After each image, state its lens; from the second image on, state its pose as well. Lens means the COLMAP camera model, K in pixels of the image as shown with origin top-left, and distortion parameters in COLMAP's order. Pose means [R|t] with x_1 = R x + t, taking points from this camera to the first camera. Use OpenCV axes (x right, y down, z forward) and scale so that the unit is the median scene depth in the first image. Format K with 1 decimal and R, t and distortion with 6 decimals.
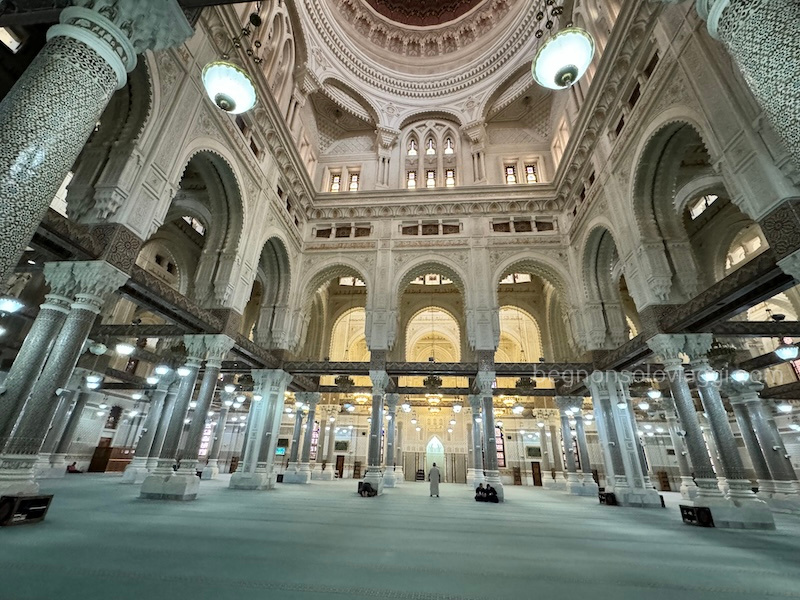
lens RADIAL K [[353.5, 0, 400.0], [0, 353.5, 300.0], [0, 0, 1]] dist [-0.003854, 0.000119]
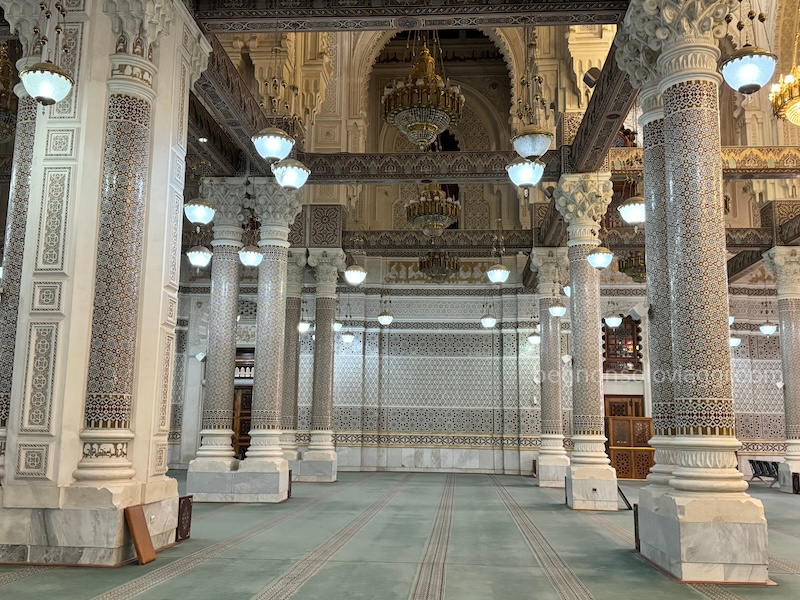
lens RADIAL K [[802.7, 0, 400.0], [0, 802.7, 300.0], [0, 0, 1]] dist [0.132485, -0.251089]
pose [[0.078427, -0.191928, -0.978270, 0.089639], [0.409503, 0.900886, -0.143916, 0.614566], [0.908932, -0.389317, 0.149249, 1.299255]]
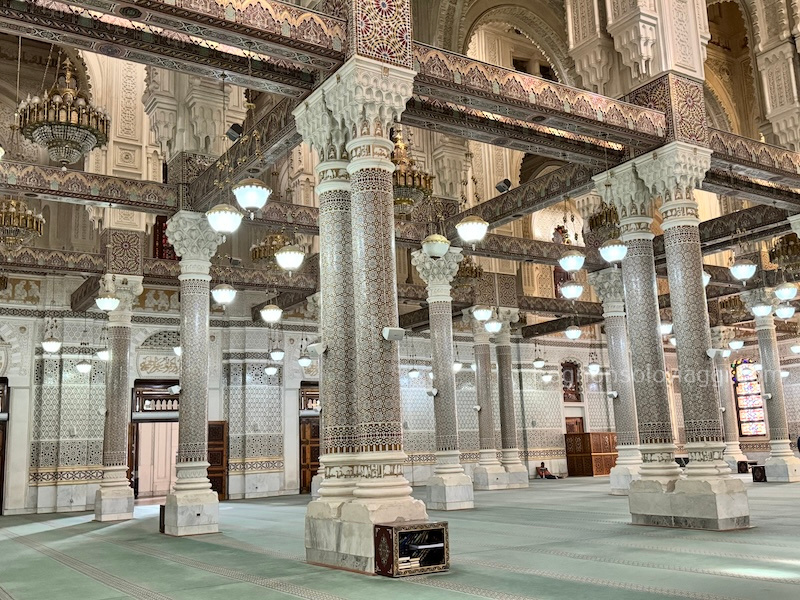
lens RADIAL K [[802.7, 0, 400.0], [0, 802.7, 300.0], [0, 0, 1]] dist [0.132485, -0.251089]
pose [[0.622645, -0.200345, -0.756422, -0.034354], [0.382440, 0.921264, 0.070799, 0.058567], [0.682680, -0.333369, 0.650241, 0.117102]]
